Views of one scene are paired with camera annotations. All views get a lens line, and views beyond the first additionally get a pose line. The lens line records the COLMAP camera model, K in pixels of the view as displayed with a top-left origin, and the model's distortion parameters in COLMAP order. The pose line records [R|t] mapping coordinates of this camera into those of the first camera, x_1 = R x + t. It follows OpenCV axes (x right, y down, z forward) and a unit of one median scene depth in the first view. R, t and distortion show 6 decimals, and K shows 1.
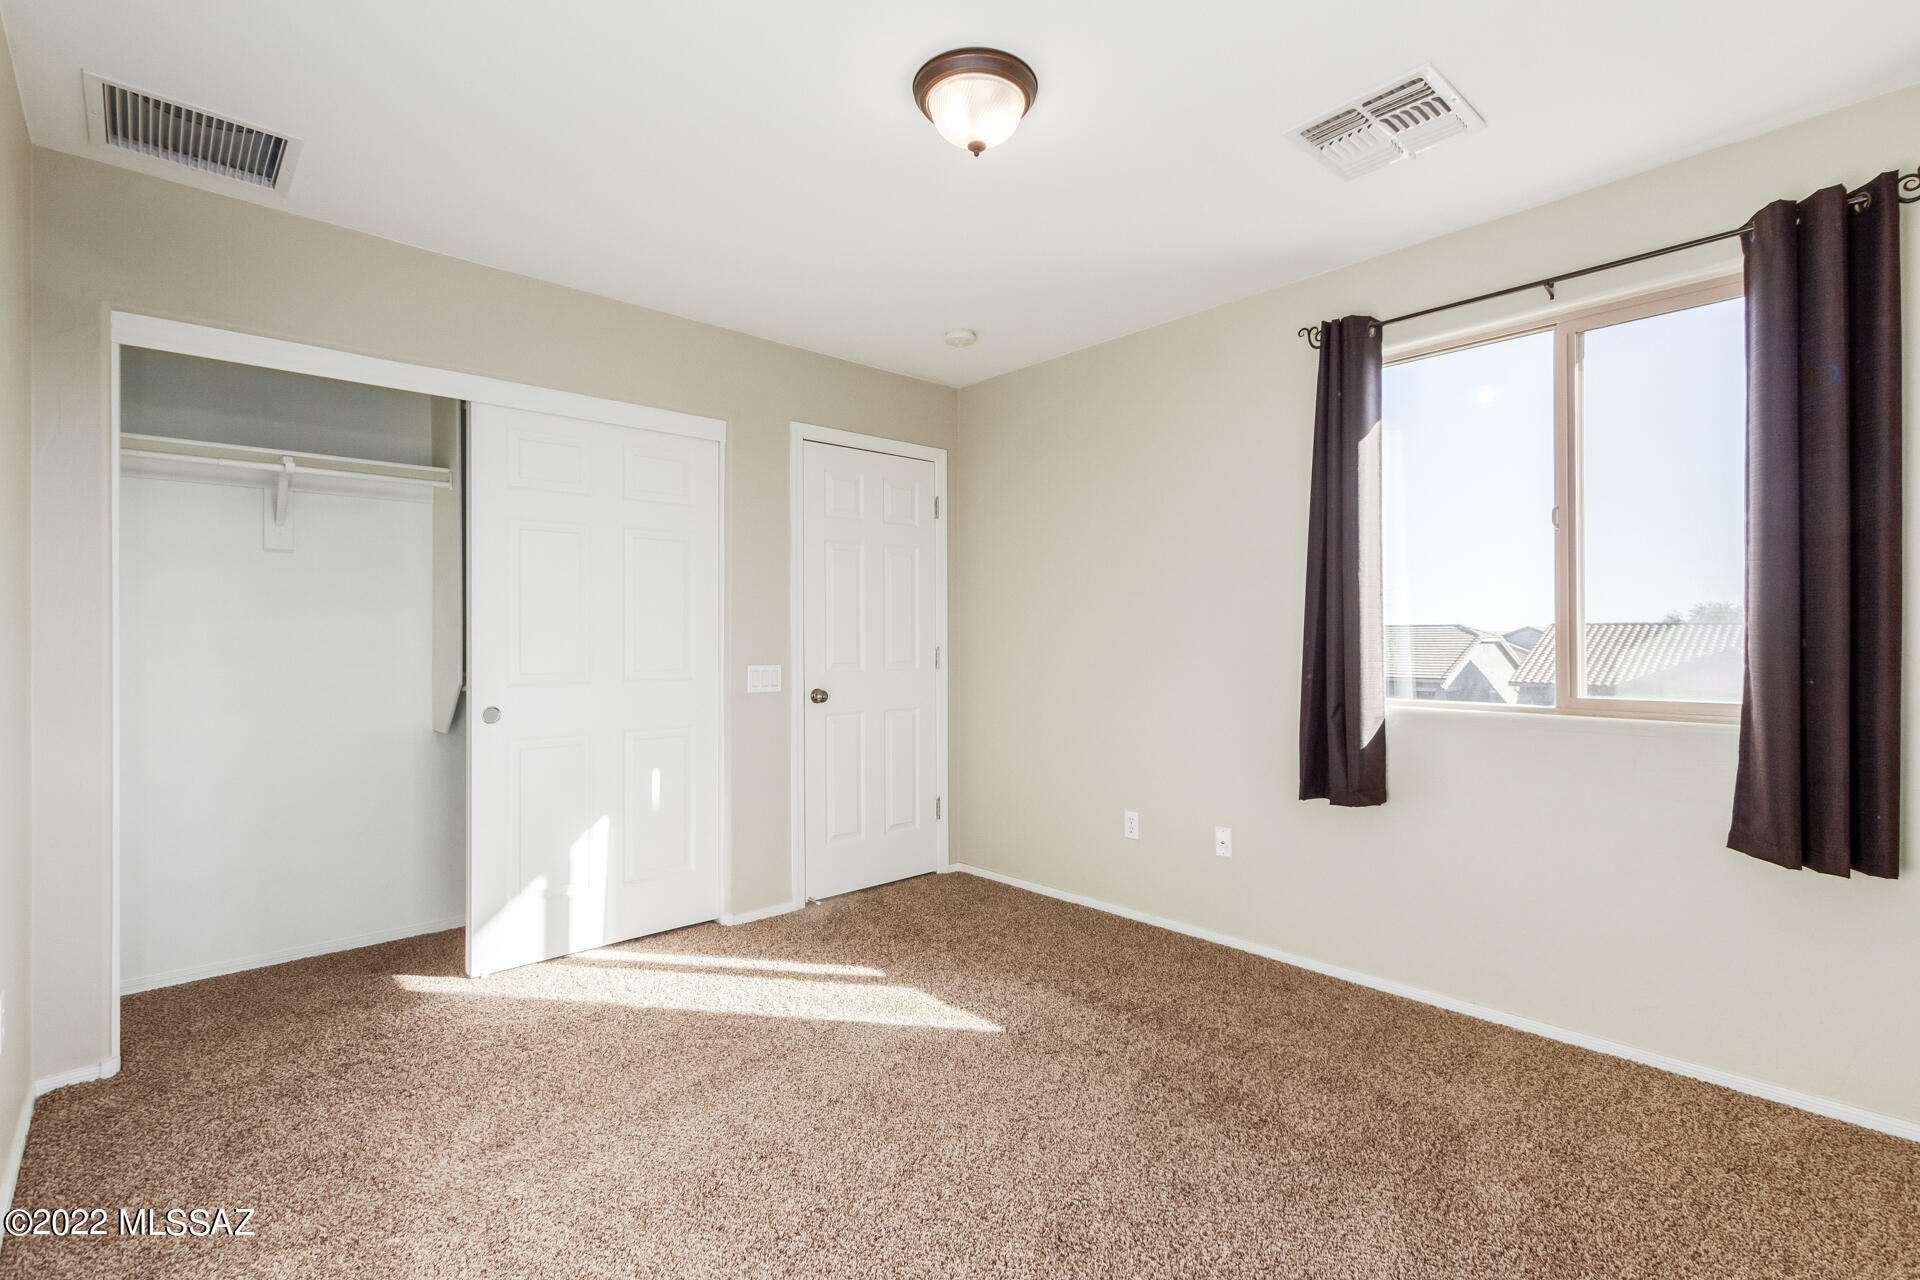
lens RADIAL K [[902.0, 0, 965.9], [0, 902.0, 640.9], [0, 0, 1]] dist [-0.001406, -0.000727]
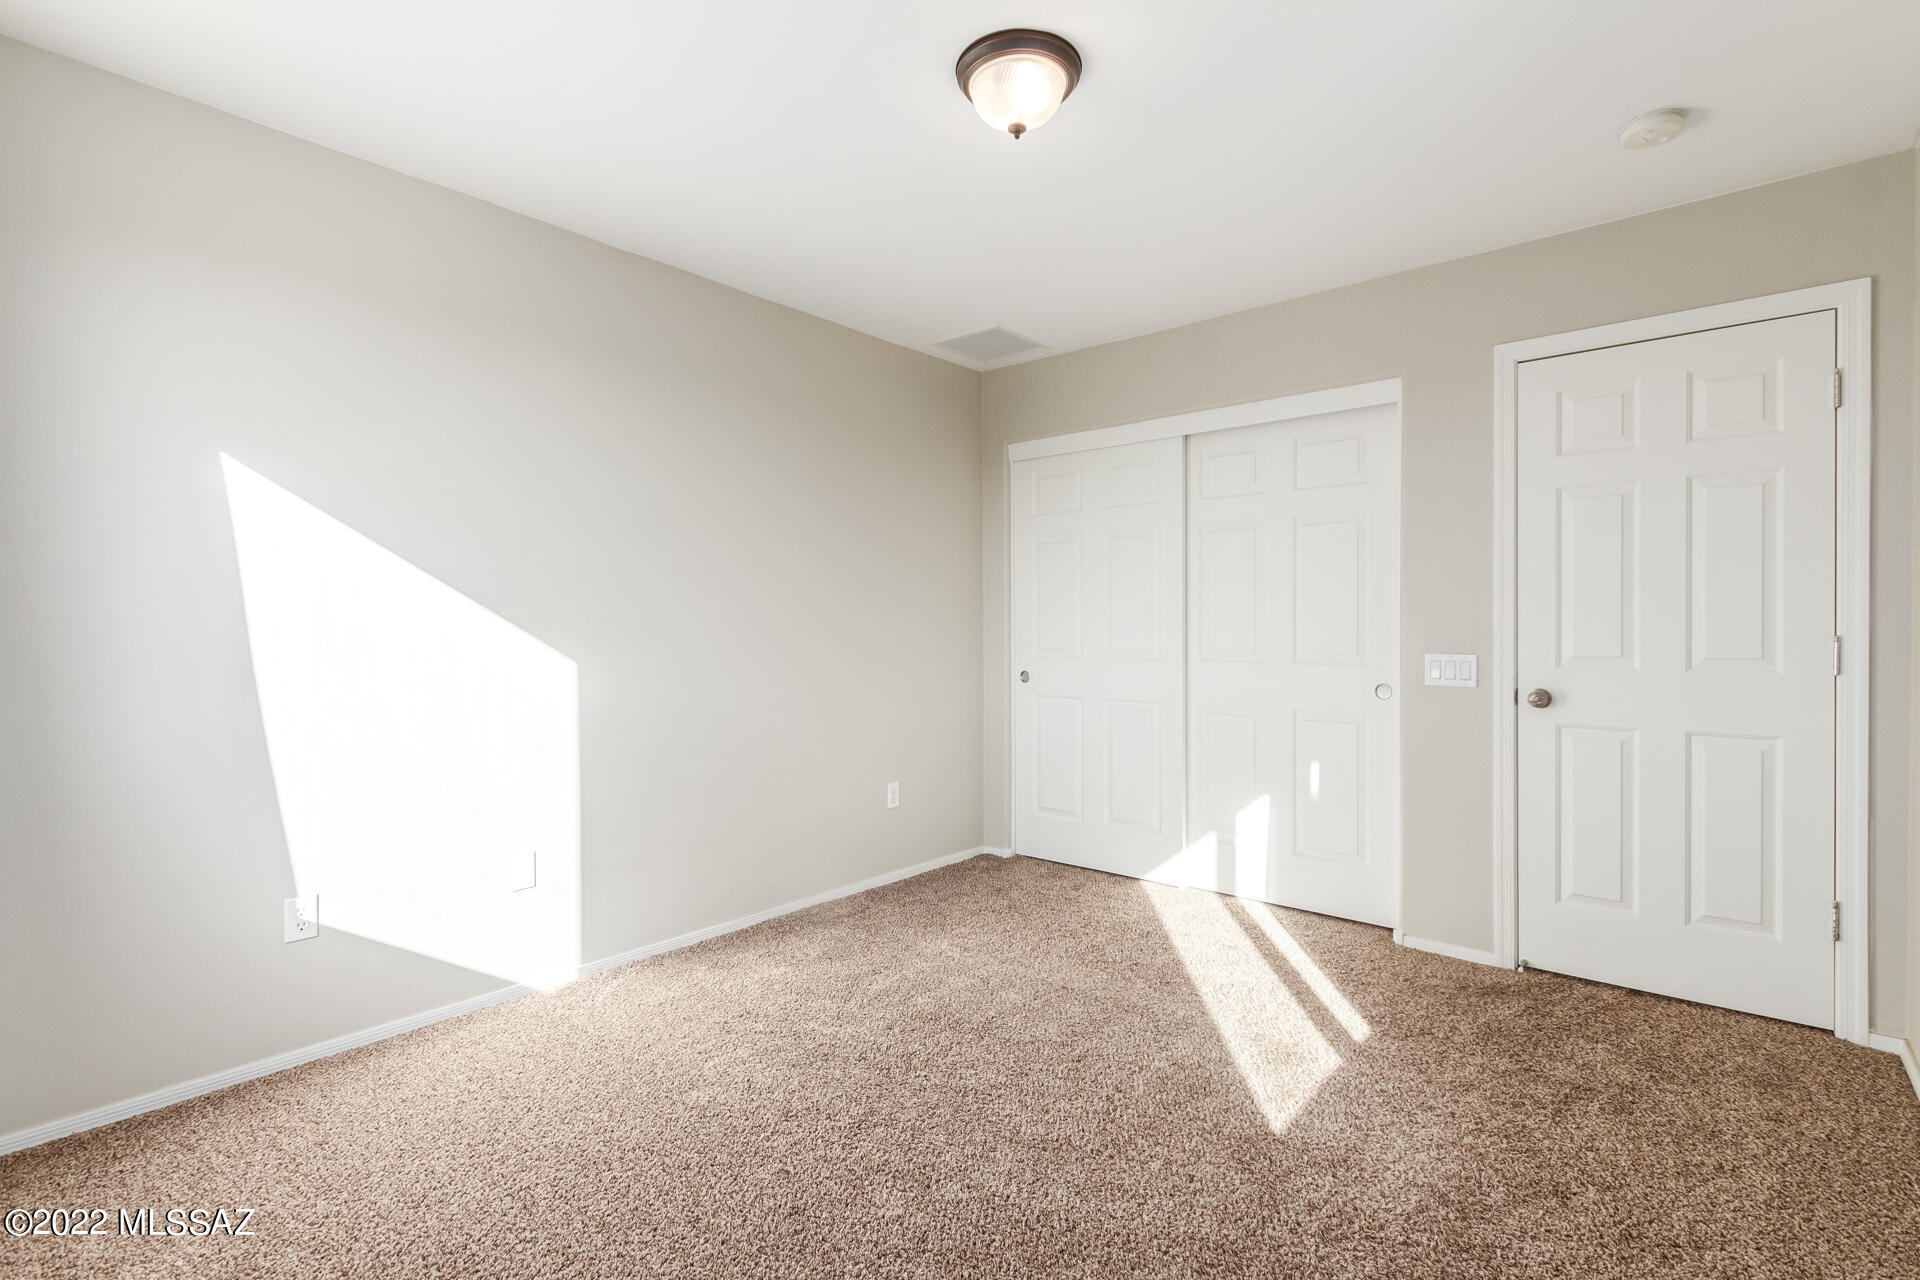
lens RADIAL K [[902.0, 0, 967.1], [0, 902.0, 631.9], [0, 0, 1]] dist [-0.001406, -0.000727]
pose [[0.099487, 0.019142, -0.994855, 0.571243], [0.000717, 0.999813, 0.019309, -0.009953], [0.995039, -0.002634, 0.099455, 0.481058]]
